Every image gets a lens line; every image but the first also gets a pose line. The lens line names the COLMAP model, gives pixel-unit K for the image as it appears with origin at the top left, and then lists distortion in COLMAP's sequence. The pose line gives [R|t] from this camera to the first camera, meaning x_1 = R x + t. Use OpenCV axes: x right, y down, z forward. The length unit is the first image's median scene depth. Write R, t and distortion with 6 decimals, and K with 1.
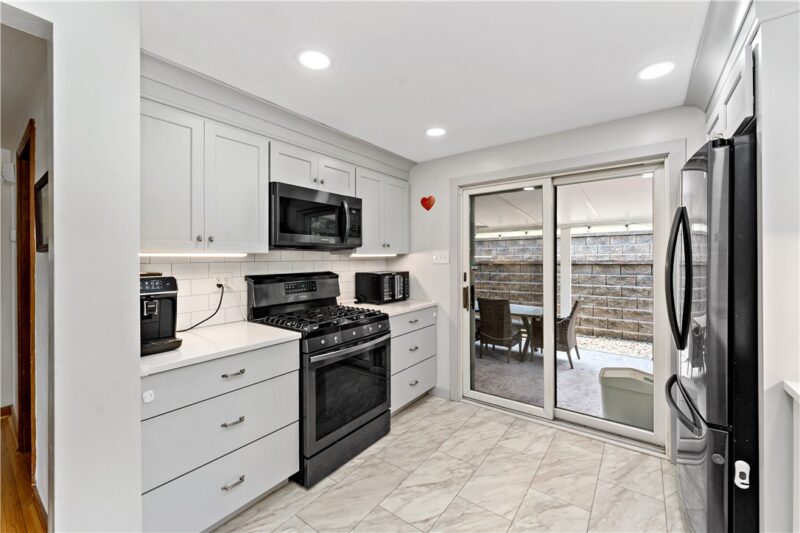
lens RADIAL K [[327.5, 0, 400.0], [0, 327.5, 257.9], [0, 0, 1]] dist [0.000651, -0.000099]
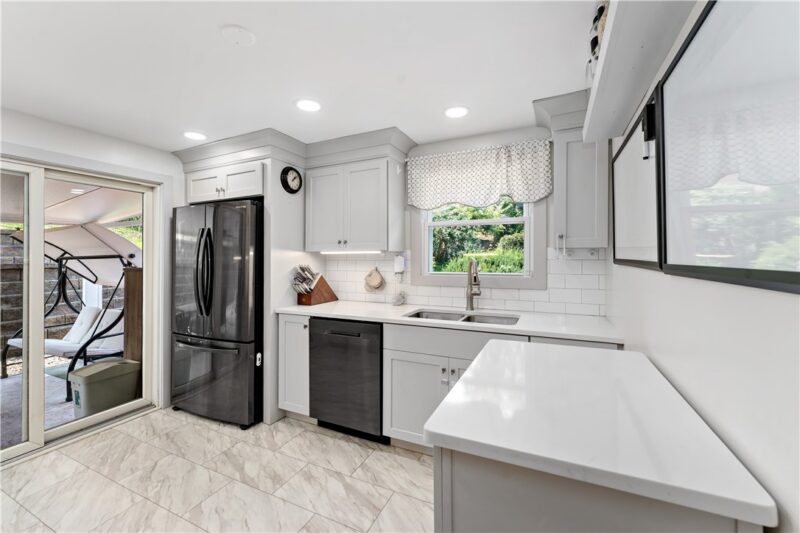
lens RADIAL K [[321.8, 0, 401.4], [0, 321.8, 253.1], [0, 0, 1]] dist [0.000110, 0.000048]
pose [[-0.198700, 0.020849, 0.979839, -0.696449], [0.013319, 0.999739, -0.018571, 0.013067], [-0.979970, 0.009361, -0.198926, 0.283937]]
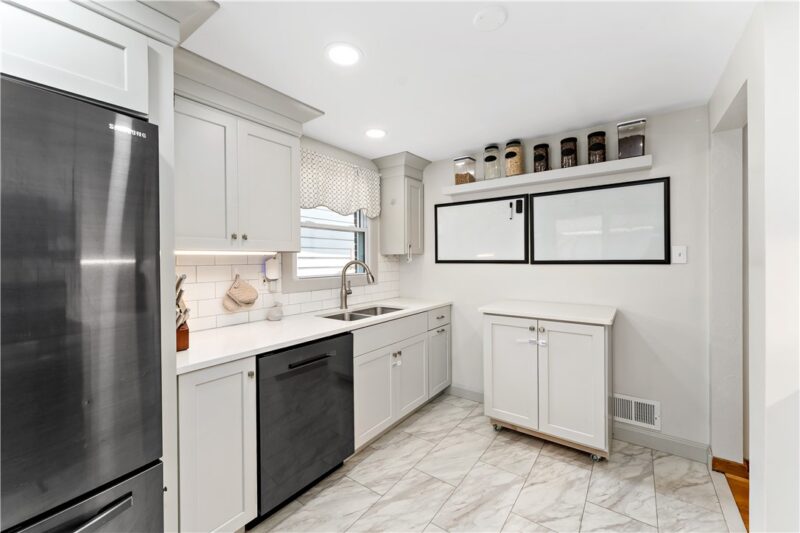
lens RADIAL K [[327.5, 0, 400.0], [0, 327.5, 257.9], [0, 0, 1]] dist [0.000651, -0.000099]
pose [[-0.999833, 0.015511, -0.009612, -0.324273], [0.015475, 0.999873, 0.003772, 0.007662], [0.009670, 0.003623, -0.999947, 0.629173]]
